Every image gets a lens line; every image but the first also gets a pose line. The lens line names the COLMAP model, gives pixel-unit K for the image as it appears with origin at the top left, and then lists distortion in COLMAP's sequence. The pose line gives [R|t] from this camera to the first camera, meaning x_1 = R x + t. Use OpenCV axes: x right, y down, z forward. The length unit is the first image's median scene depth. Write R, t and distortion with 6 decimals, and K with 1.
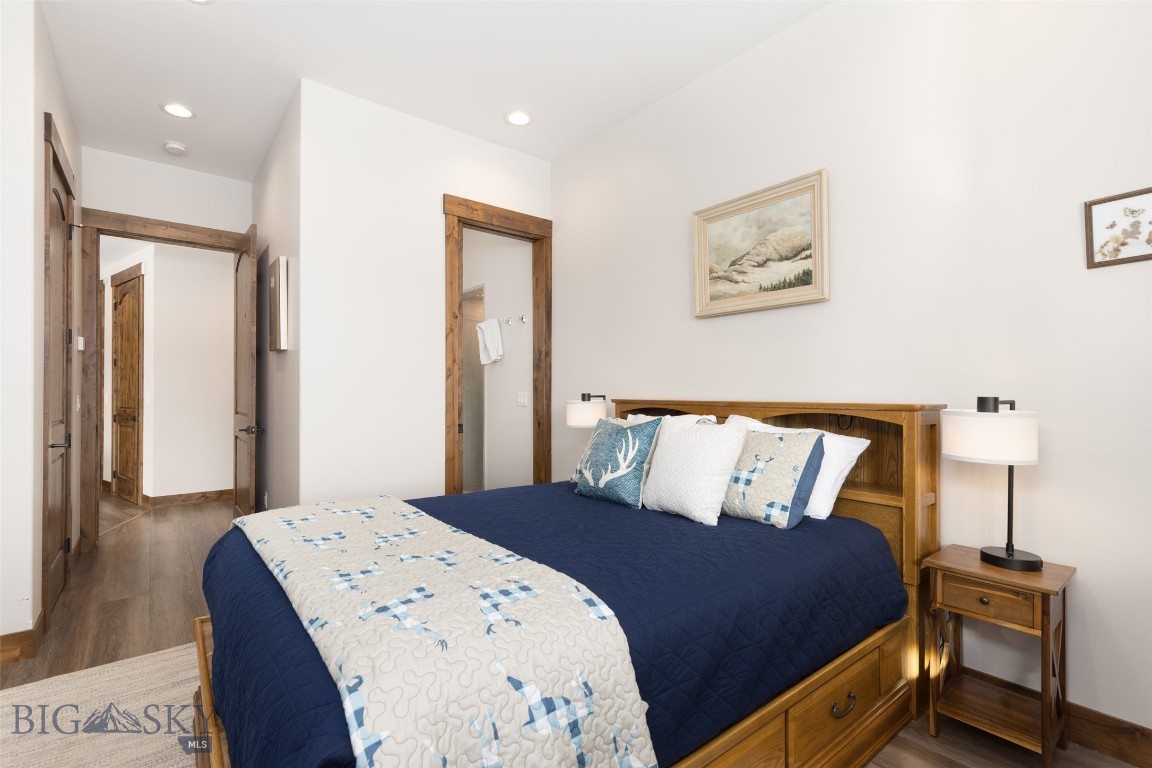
lens RADIAL K [[530.5, 0, 576.3], [0, 530.5, 388.1], [0, 0, 1]] dist [0.008819, -0.002164]
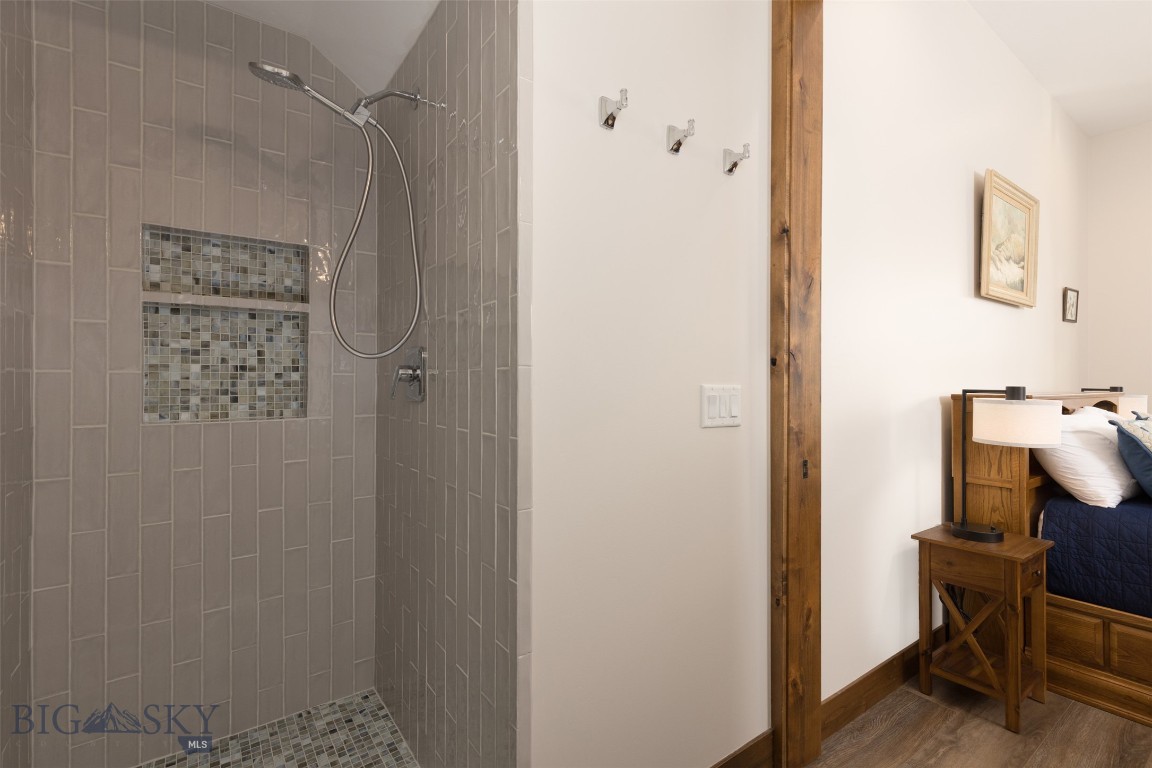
lens RADIAL K [[530.5, 0, 579.0], [0, 530.5, 382.2], [0, 0, 1]] dist [0.008819, -0.002164]
pose [[0.048550, 0.003943, 0.998813, -0.732340], [-0.006728, 0.999971, -0.003621, 0.013525], [-0.998798, -0.006544, 0.048575, 1.812646]]
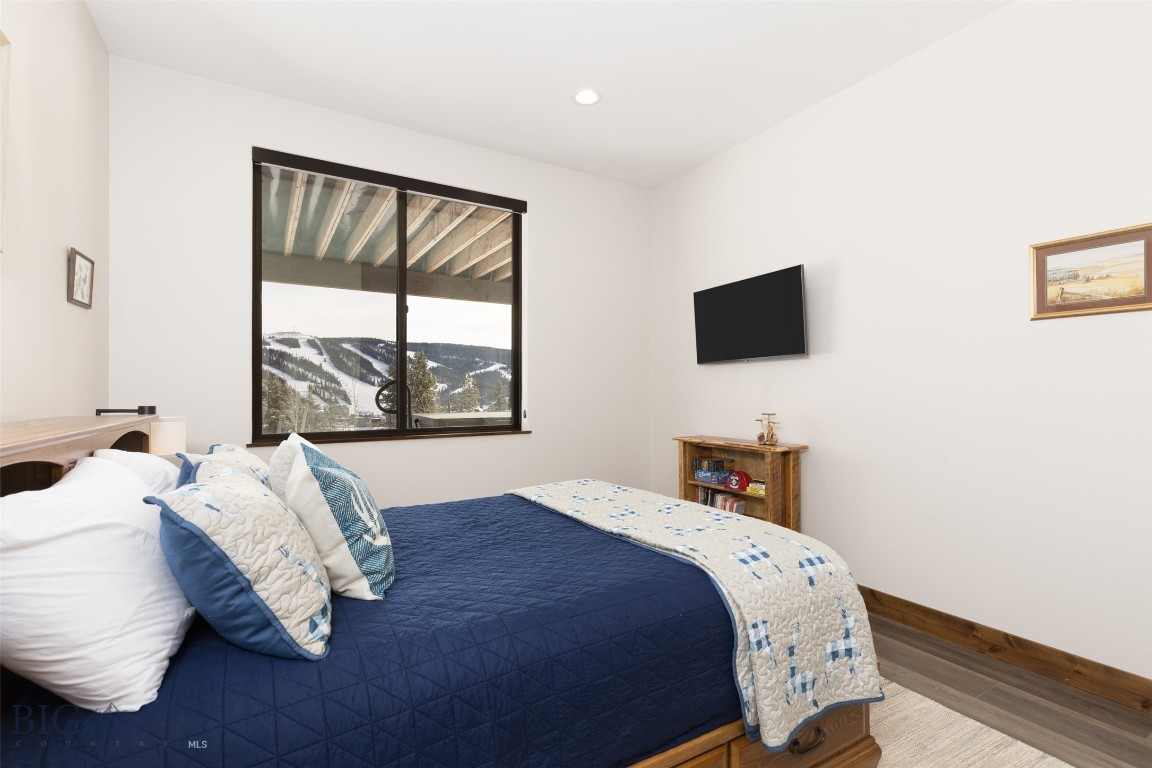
lens RADIAL K [[530.5, 0, 581.7], [0, 530.5, 383.9], [0, 0, 1]] dist [0.008819, -0.002164]
pose [[-0.991194, 0.004409, 0.132346, -0.244723], [0.001381, 0.999735, -0.022963, -0.003475], [-0.132412, -0.022578, -0.990938, 1.385430]]
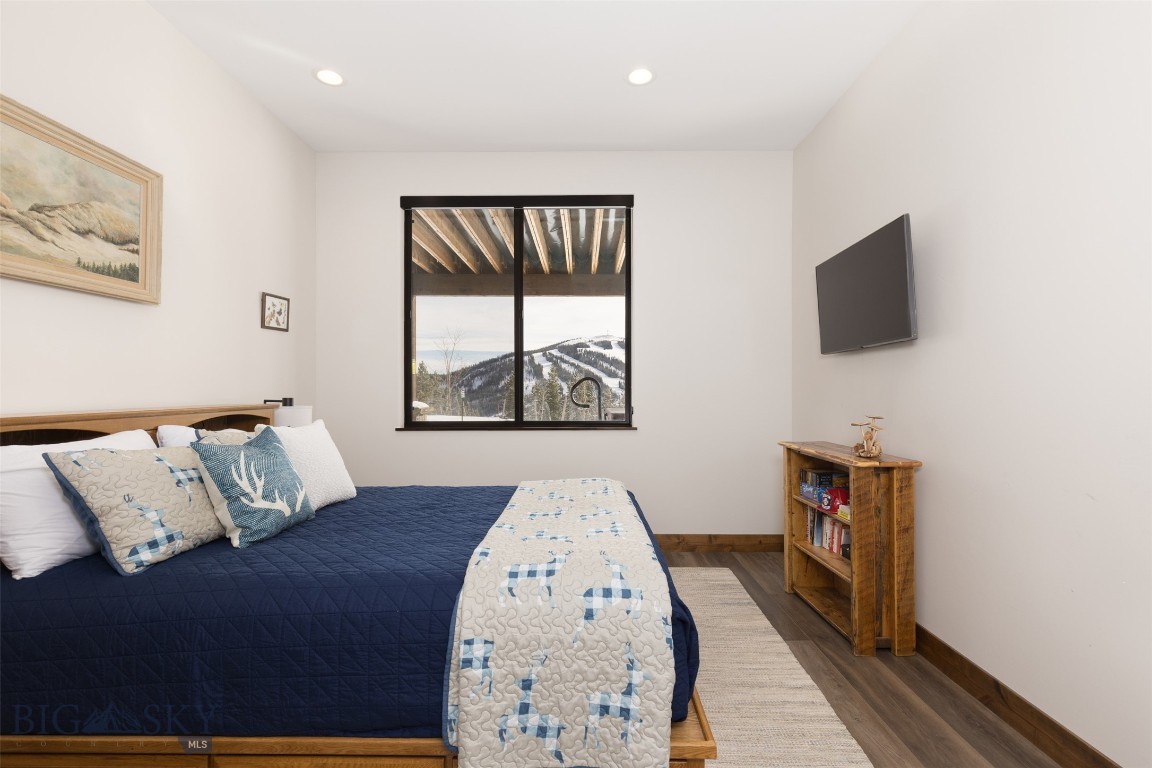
lens RADIAL K [[530.5, 0, 580.2], [0, 530.5, 381.1], [0, 0, 1]] dist [0.008819, -0.002164]
pose [[-0.772818, 0.010915, 0.634534, -0.711626], [-0.002343, 0.999796, -0.020052, -0.004515], [-0.634624, -0.016983, -0.772635, 1.160126]]
